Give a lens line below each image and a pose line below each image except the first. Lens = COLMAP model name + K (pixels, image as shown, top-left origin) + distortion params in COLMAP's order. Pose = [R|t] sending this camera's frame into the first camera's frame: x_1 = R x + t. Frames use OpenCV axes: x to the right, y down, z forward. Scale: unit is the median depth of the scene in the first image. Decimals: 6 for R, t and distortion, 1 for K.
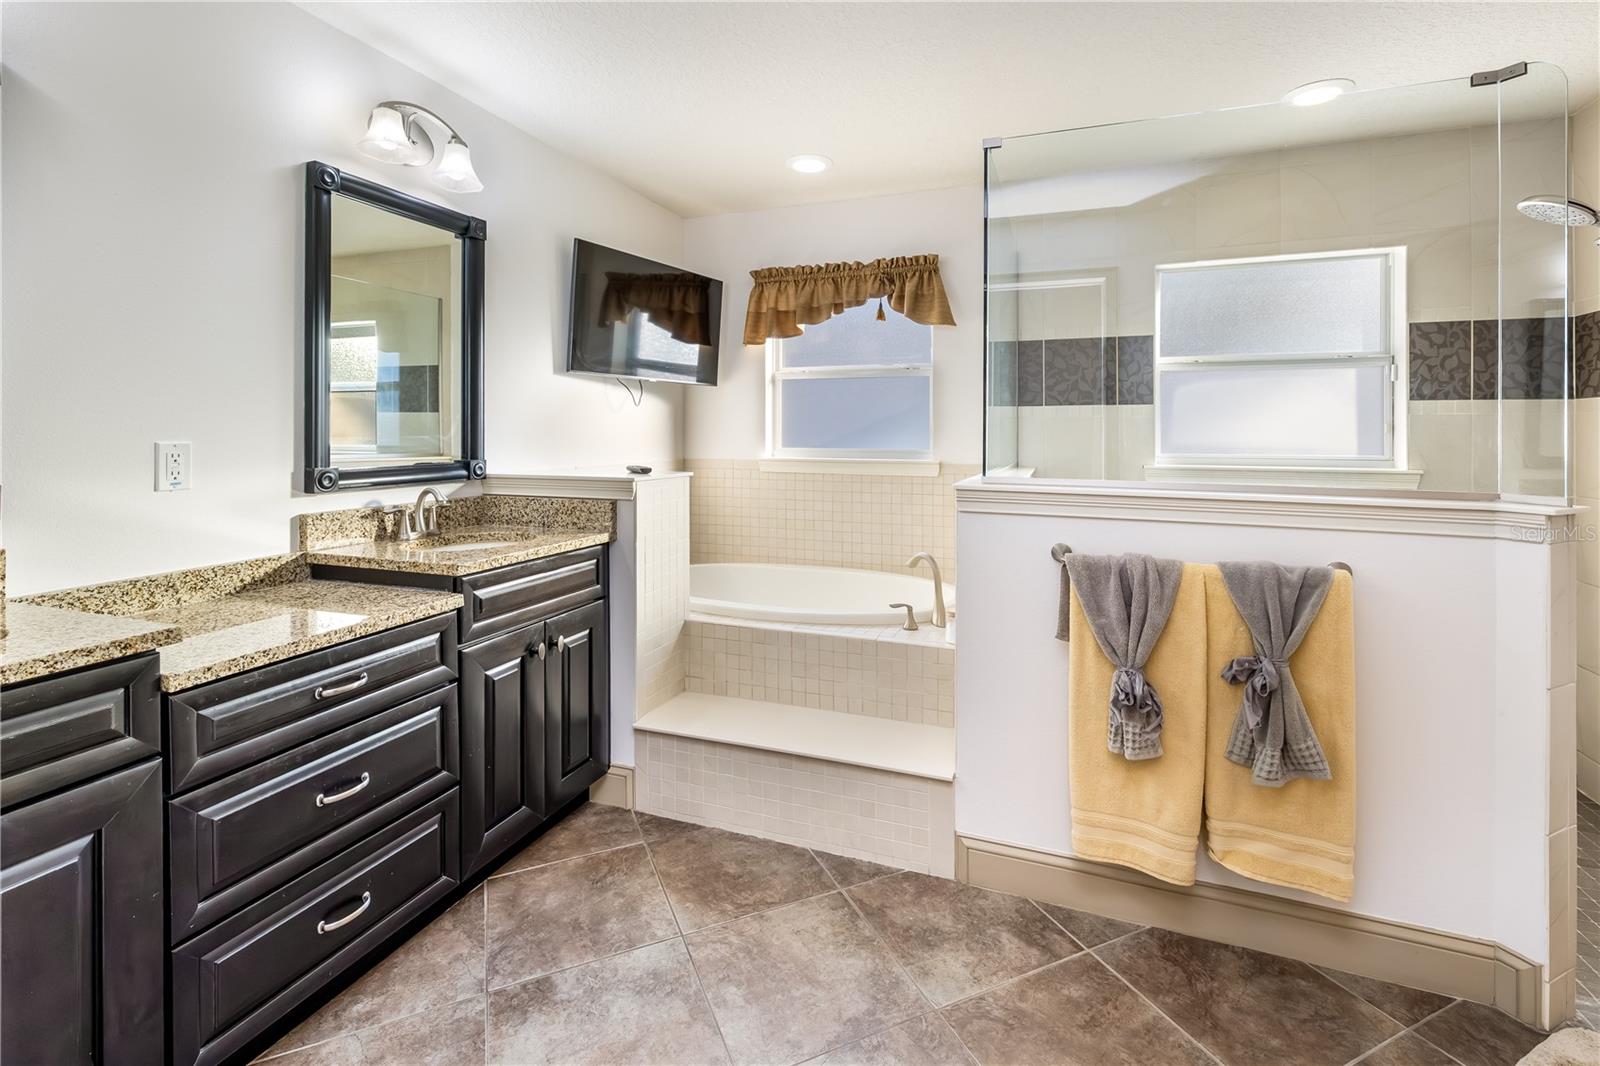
lens RADIAL K [[707.3, 0, 804.5], [0, 707.3, 455.2], [0, 0, 1]] dist [0.000752, 0.000220]
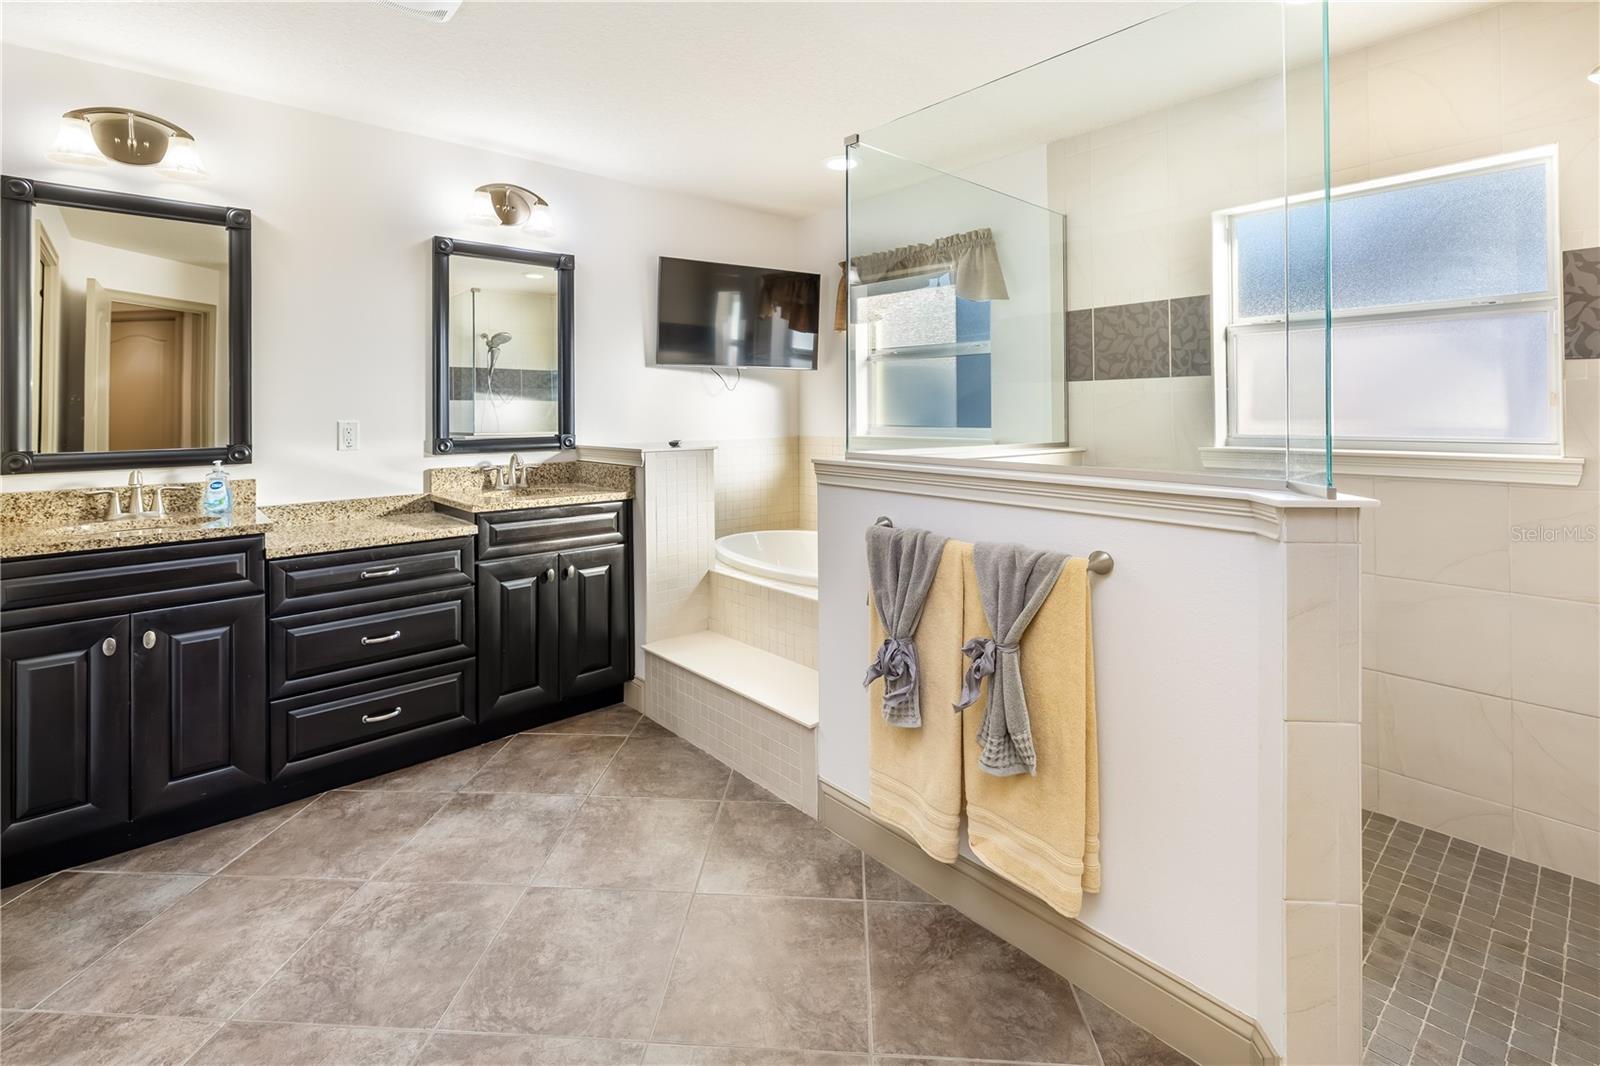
lens RADIAL K [[718.5, 0, 800.6], [0, 718.5, 433.7], [0, 0, 1]] dist [0.000703, 0.000001]
pose [[0.883844, 0.005986, -0.467744, 0.725398], [-0.006407, 0.999979, 0.000692, 0.002025], [0.467738, 0.002385, 0.883864, 0.003980]]
